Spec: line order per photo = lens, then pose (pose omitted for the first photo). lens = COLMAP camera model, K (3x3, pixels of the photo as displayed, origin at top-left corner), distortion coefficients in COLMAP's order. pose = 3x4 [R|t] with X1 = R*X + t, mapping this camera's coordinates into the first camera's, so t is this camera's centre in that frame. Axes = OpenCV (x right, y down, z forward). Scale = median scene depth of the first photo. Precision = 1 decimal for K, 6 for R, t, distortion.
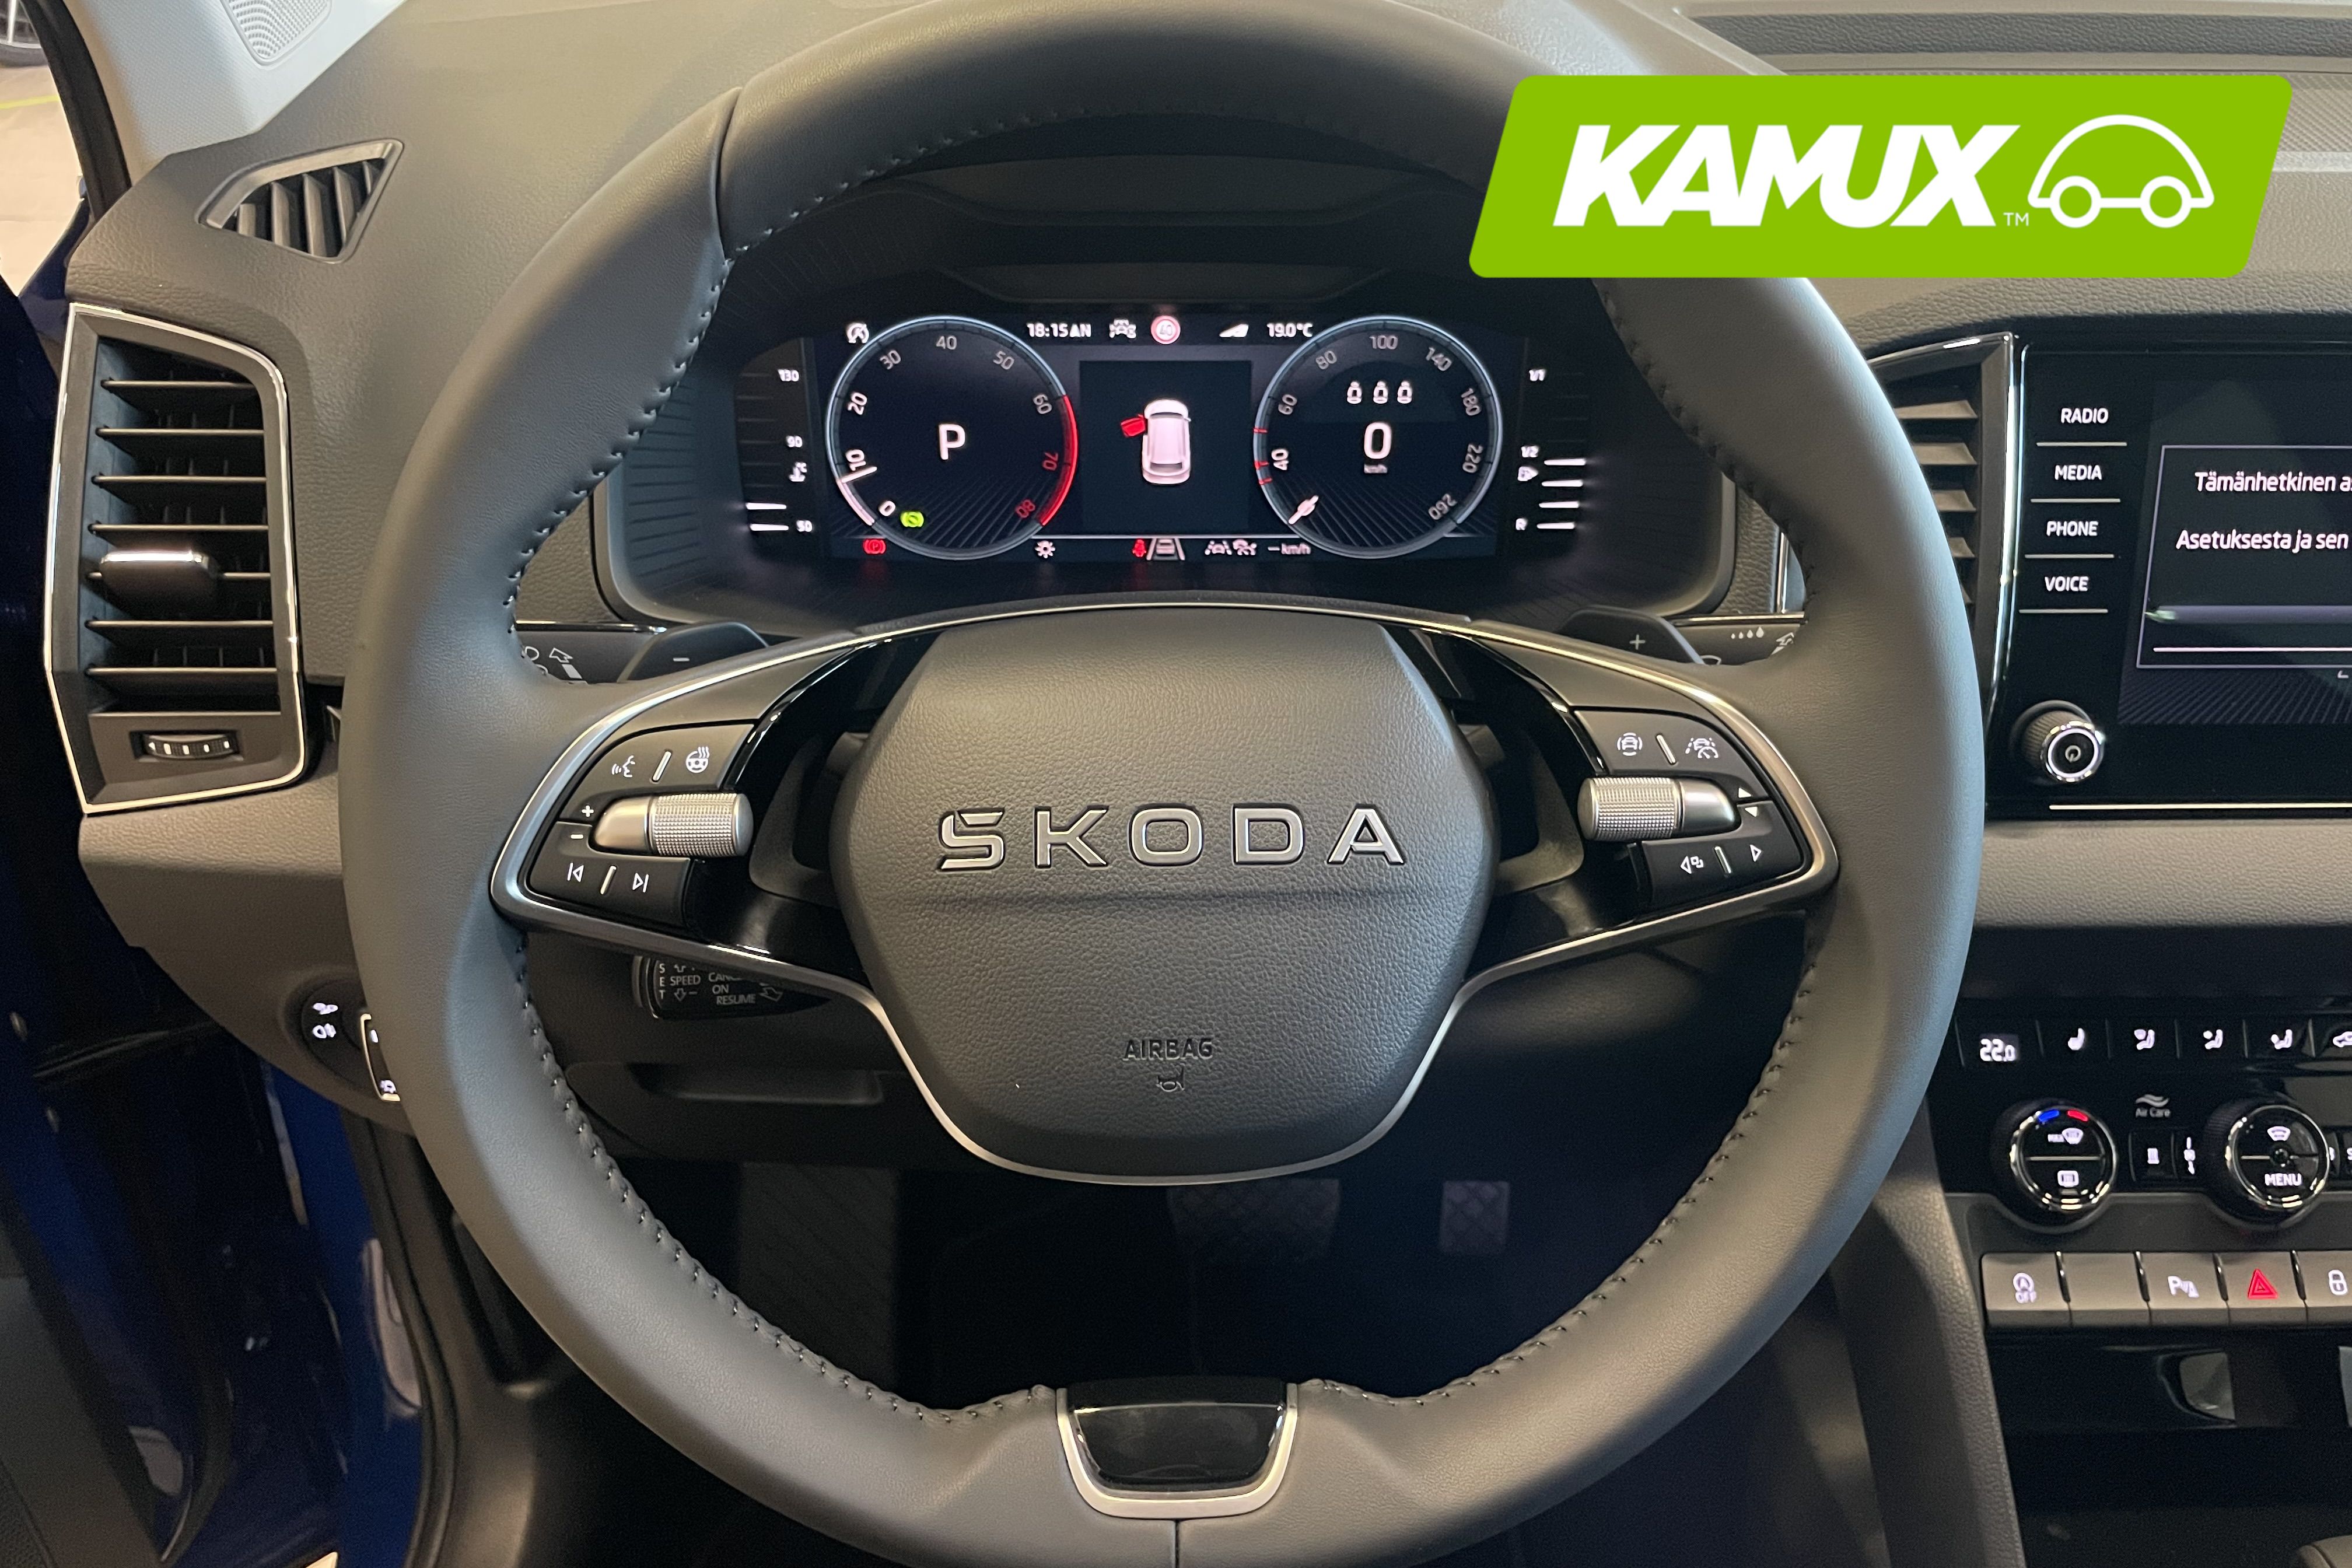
lens RADIAL K [[1745.5, 0, 1174.0], [0, 1745.5, 779.3], [0, 0, 1]] dist [0.060680, -0.010053]
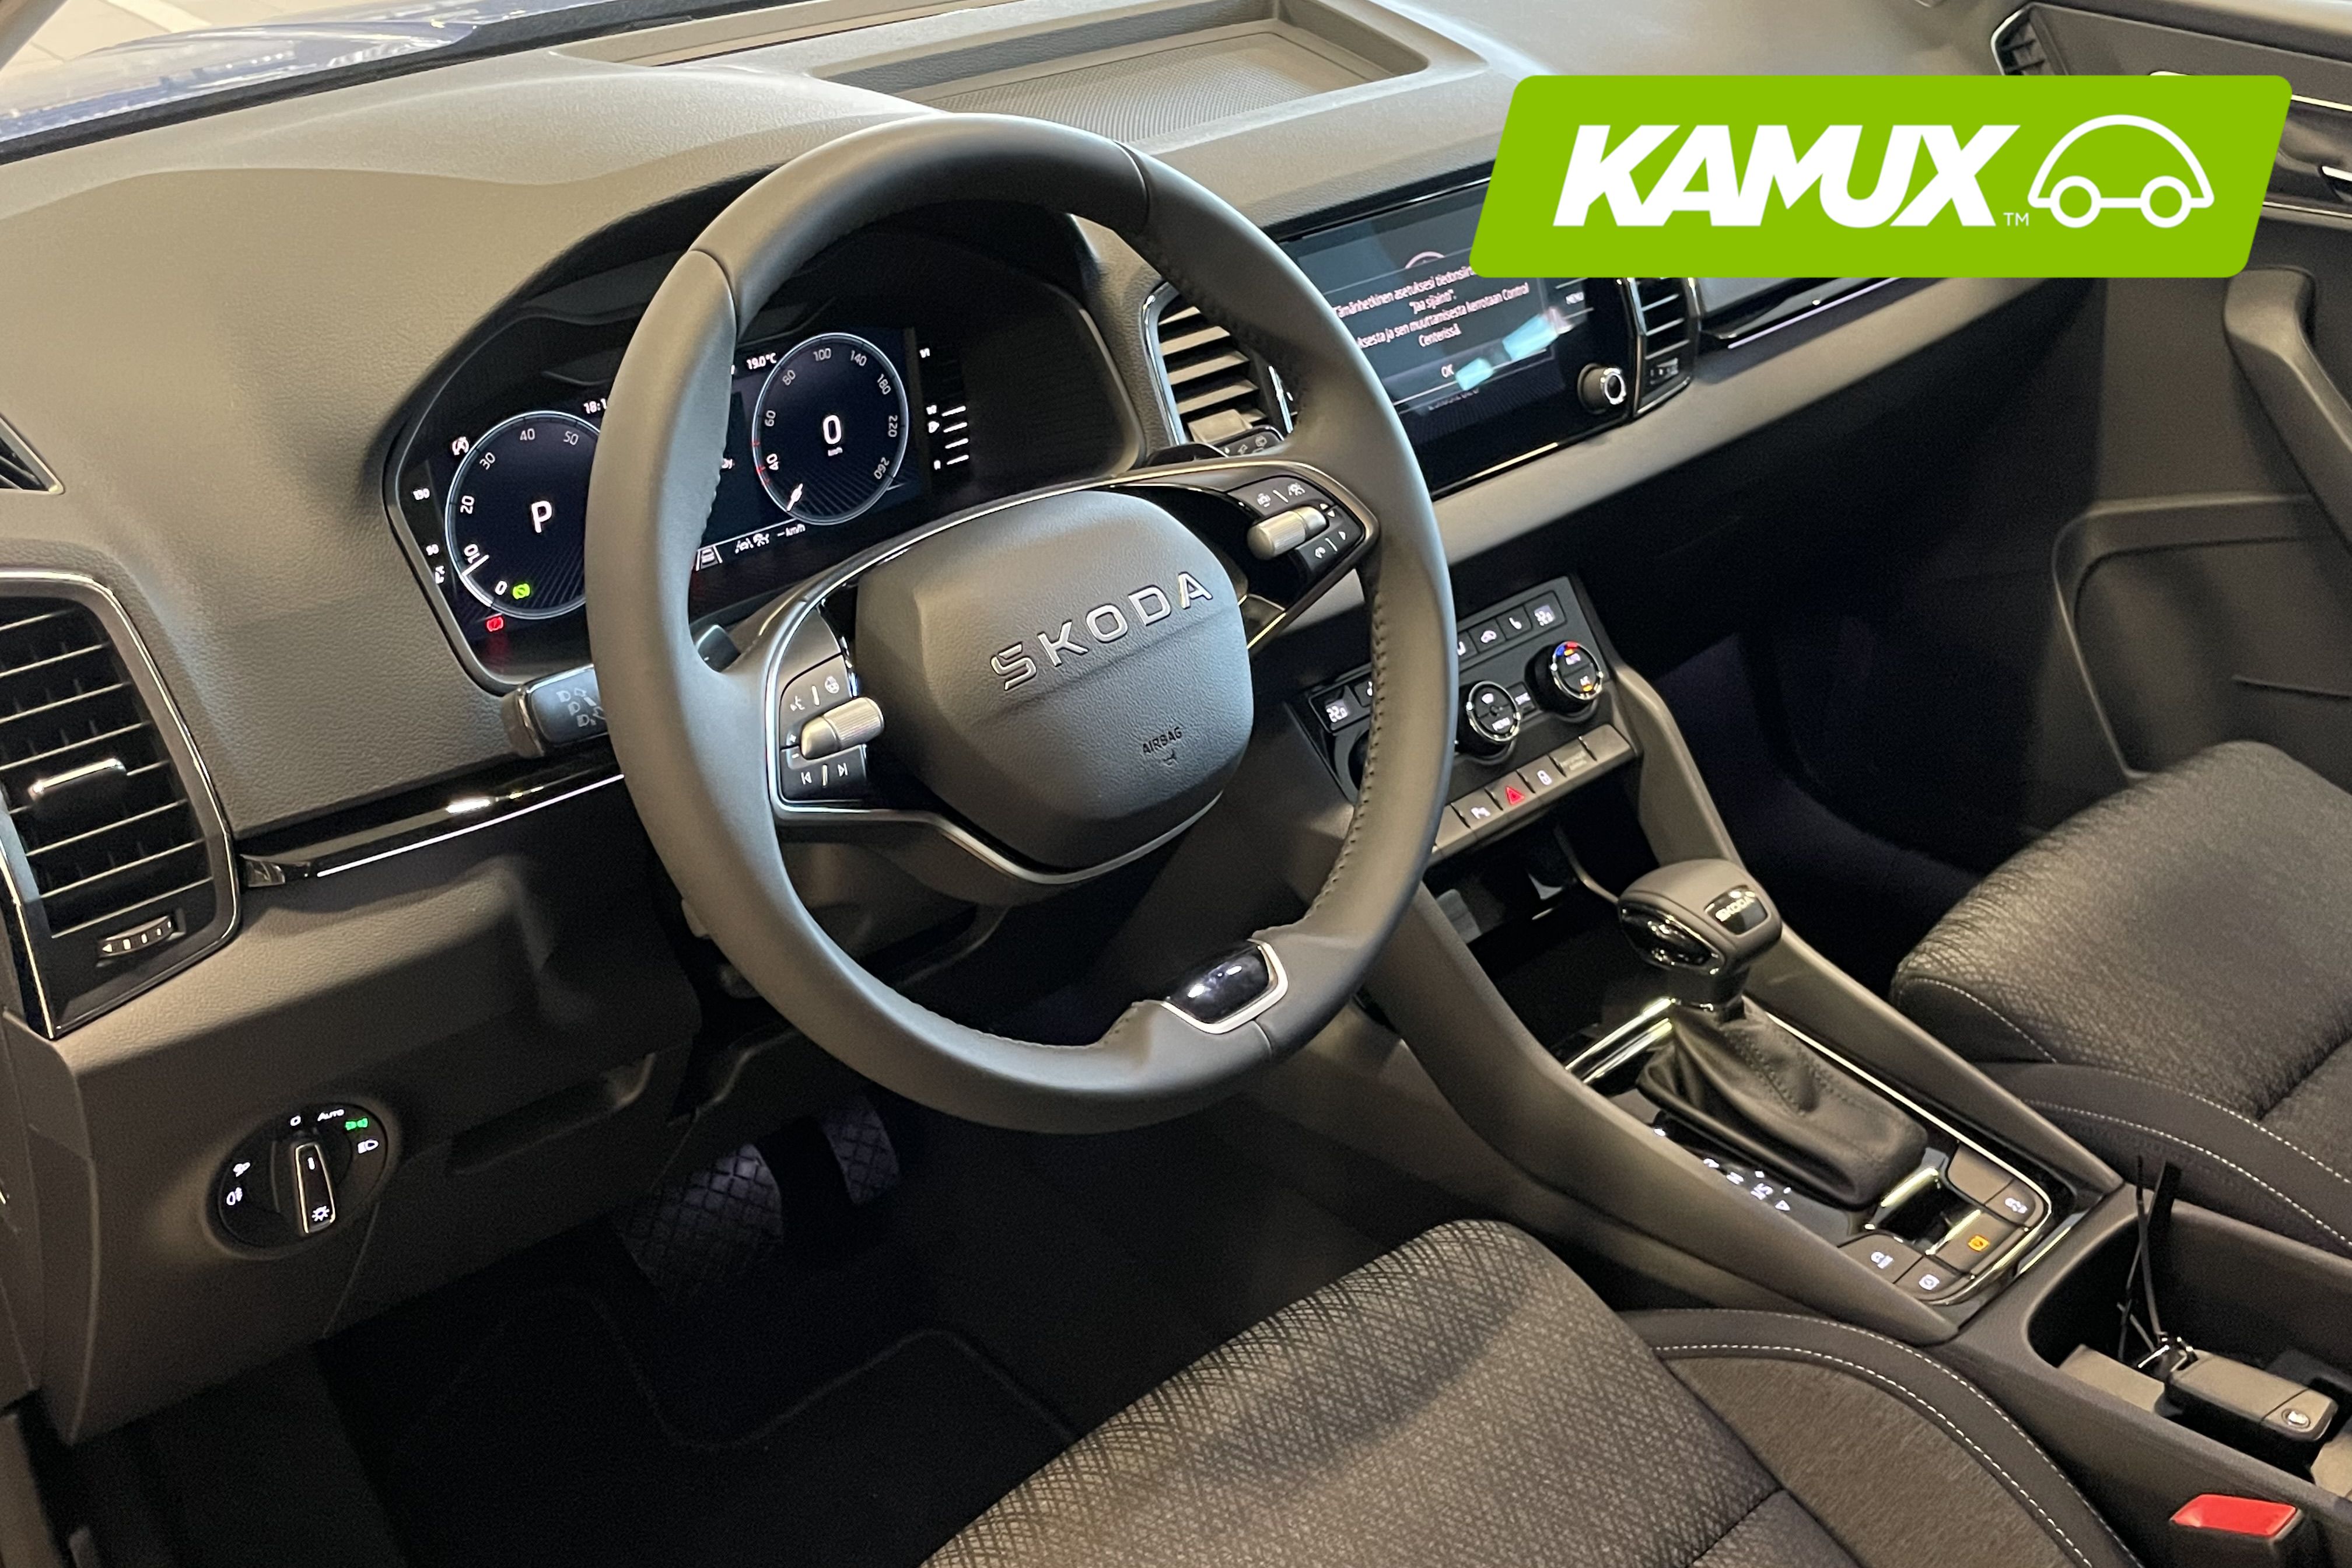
lens RADIAL K [[2411.1, 0, 1177.6], [0, 2411.1, 793.3], [0, 0, 1]] dist [-0.015270, 0.000000]
pose [[0.721726, -0.329015, 0.608984, -0.868891], [0.380720, 0.923459, 0.047714, 0.065664], [-0.578070, 0.197416, 0.791746, -0.496852]]
